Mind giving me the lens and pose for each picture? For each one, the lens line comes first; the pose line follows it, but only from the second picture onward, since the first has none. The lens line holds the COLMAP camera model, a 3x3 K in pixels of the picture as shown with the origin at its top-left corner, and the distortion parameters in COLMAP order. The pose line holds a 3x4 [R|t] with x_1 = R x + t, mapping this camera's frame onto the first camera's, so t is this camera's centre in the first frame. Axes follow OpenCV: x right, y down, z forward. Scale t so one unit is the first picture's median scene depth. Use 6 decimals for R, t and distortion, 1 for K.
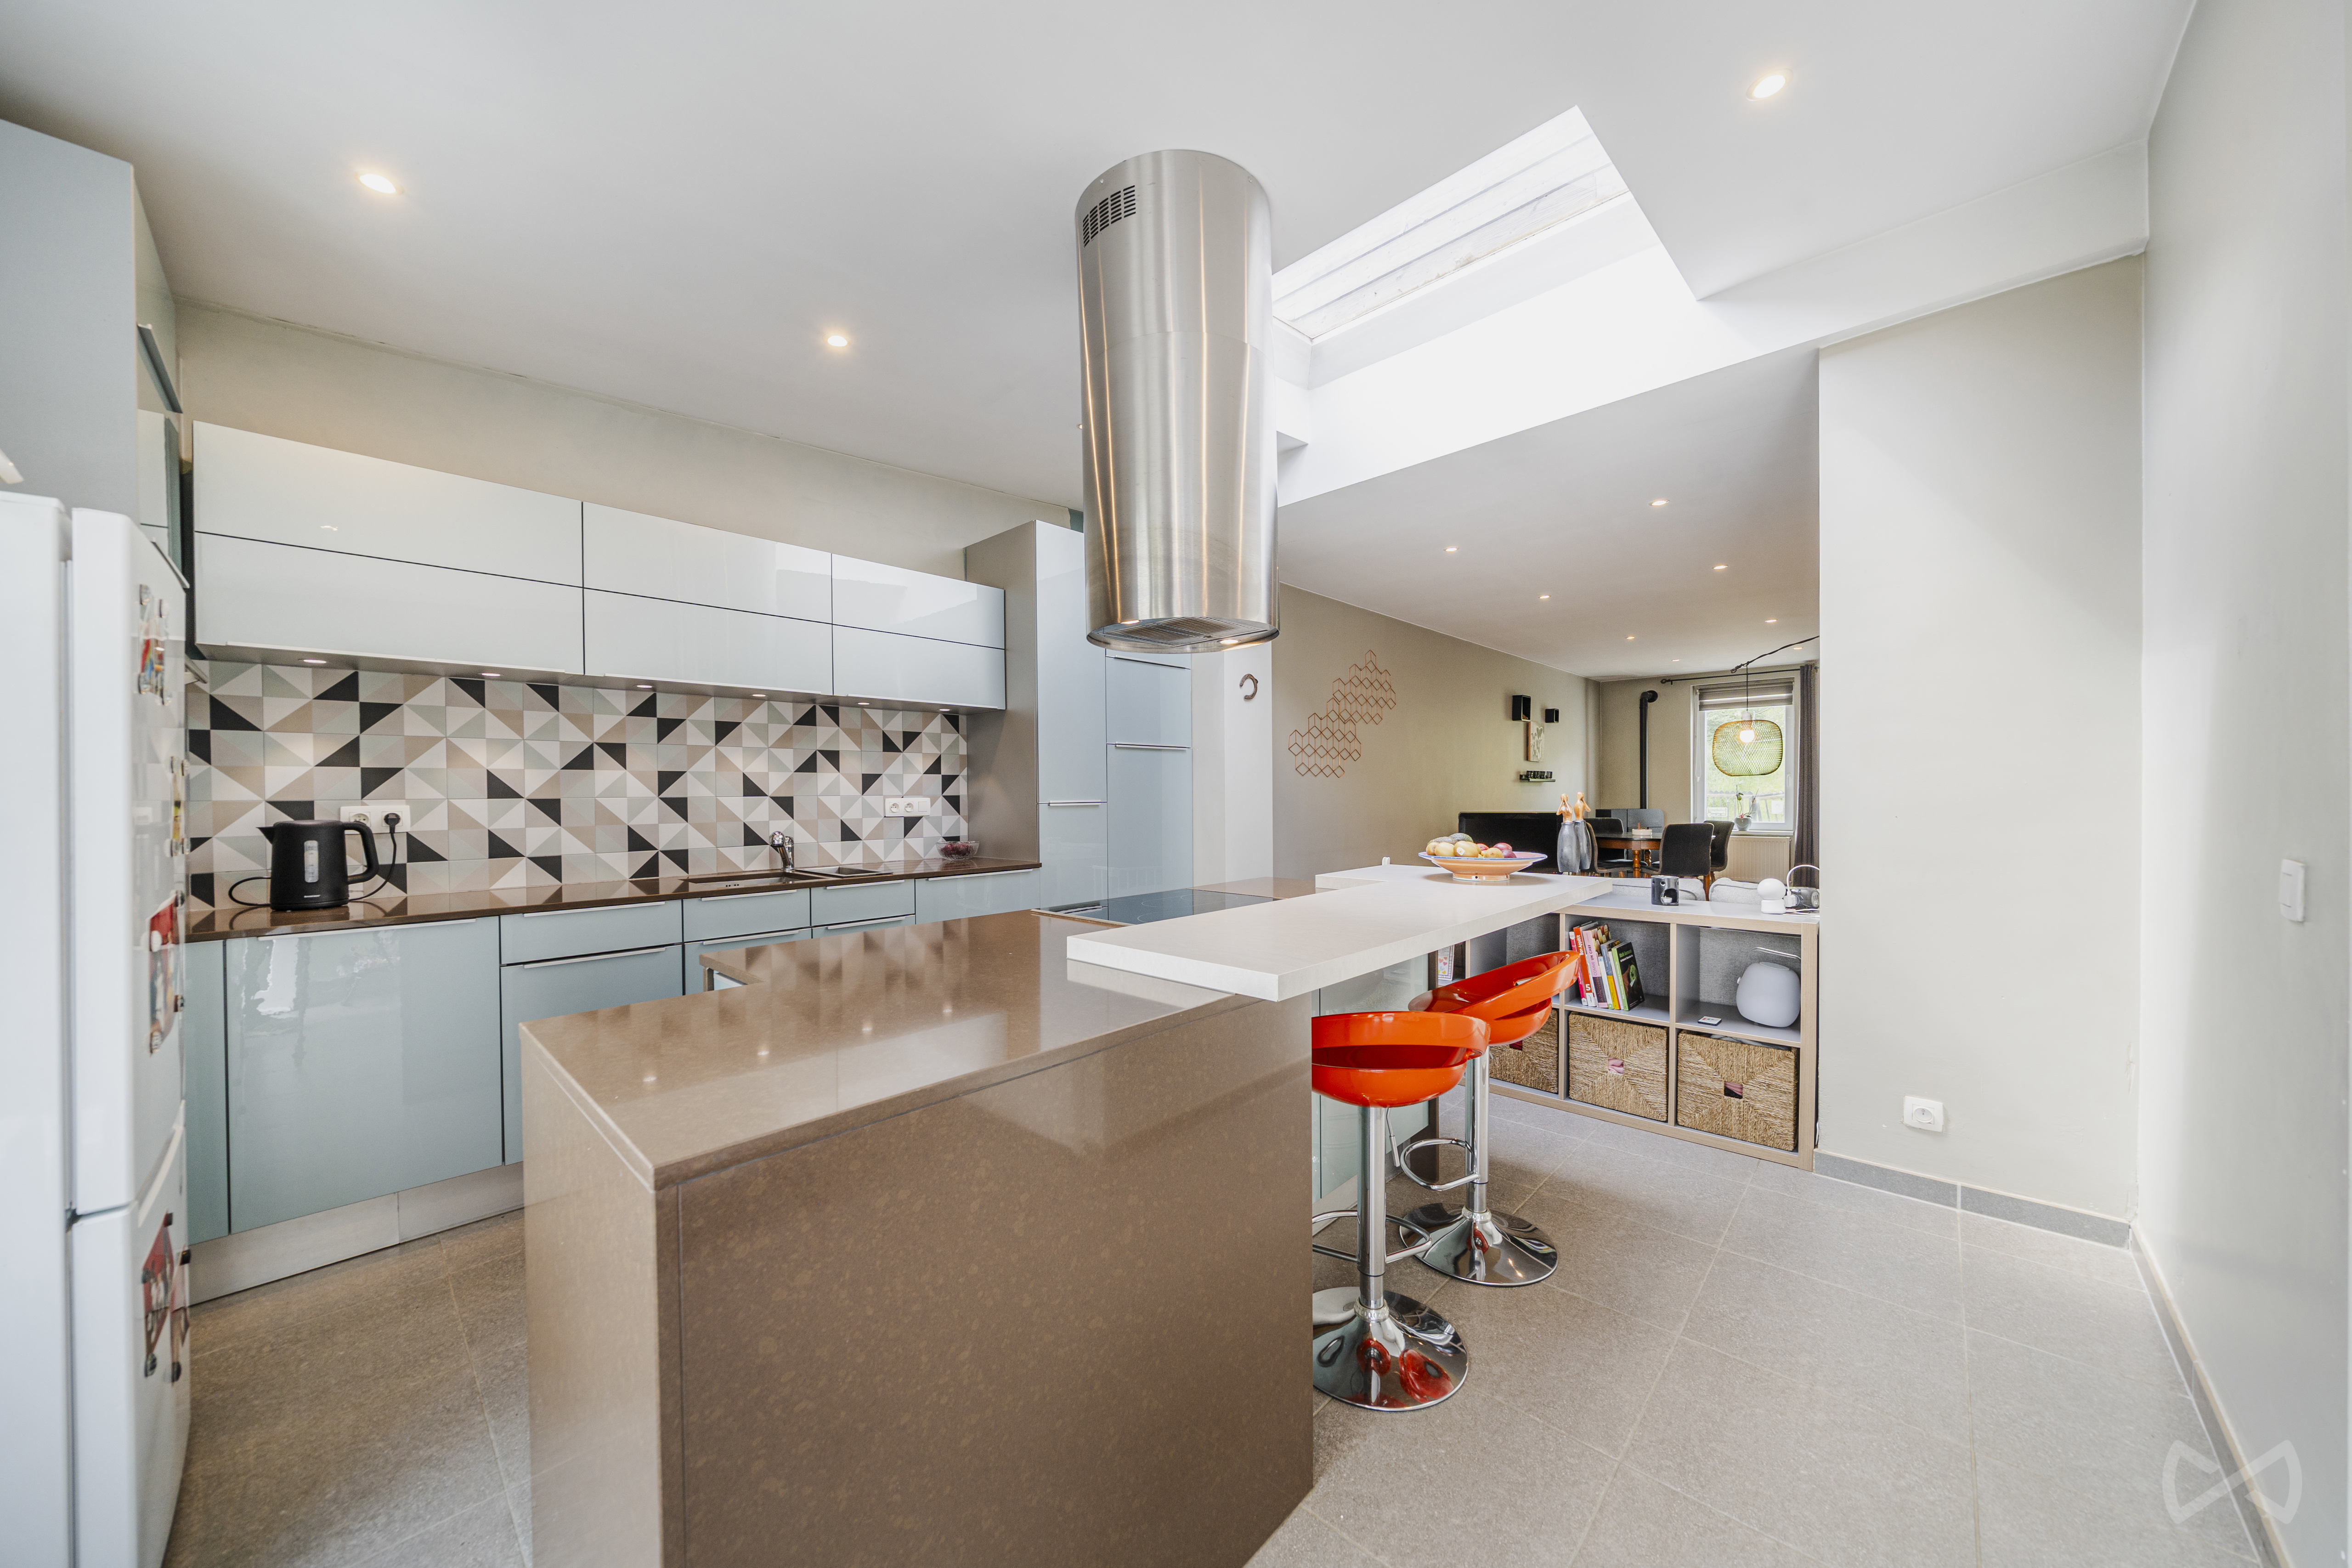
lens RADIAL K [[800.7, 0, 1181.8], [0, 800.7, 793.4], [0, 0, 1]] dist [0.000918, 0.000113]
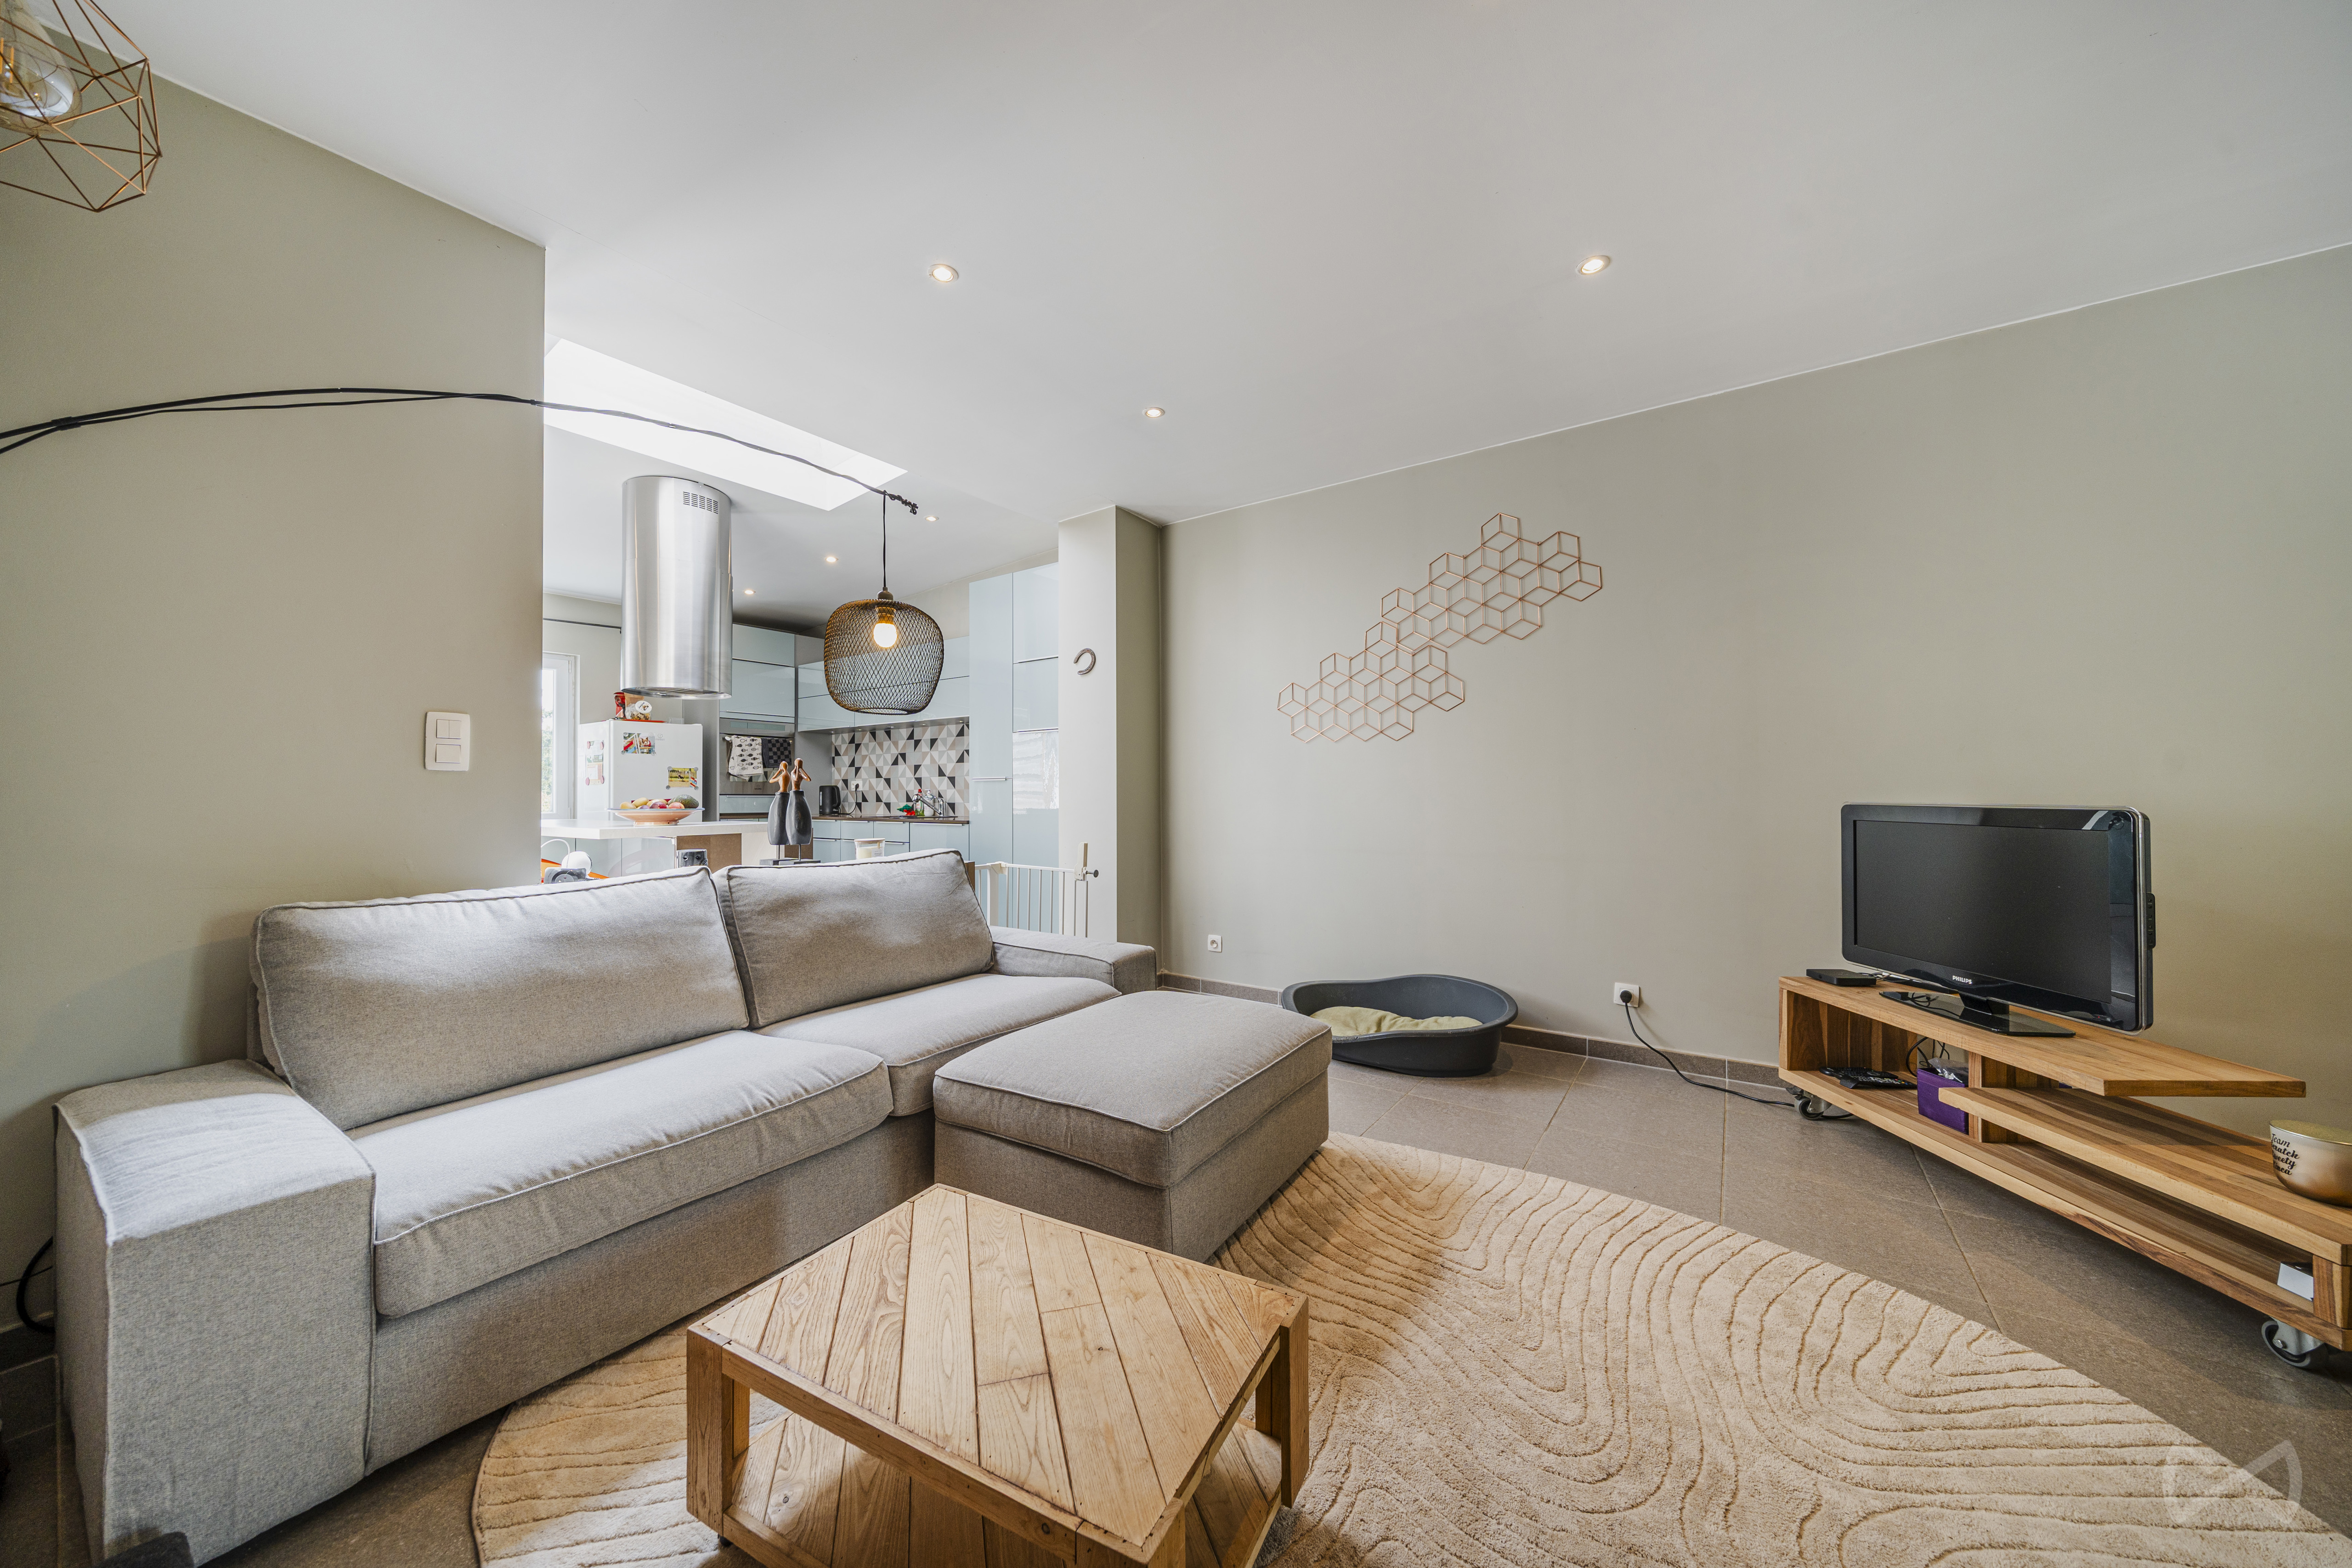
lens RADIAL K [[800.7, 0, 1170.2], [0, 800.7, 790.4], [0, 0, 1]] dist [0.000918, 0.000113]
pose [[0.150652, 0.003914, -0.988579, 1.477389], [0.003314, 0.999985, 0.004464, 0.031459], [0.988581, -0.003948, 0.150637, 1.303528]]
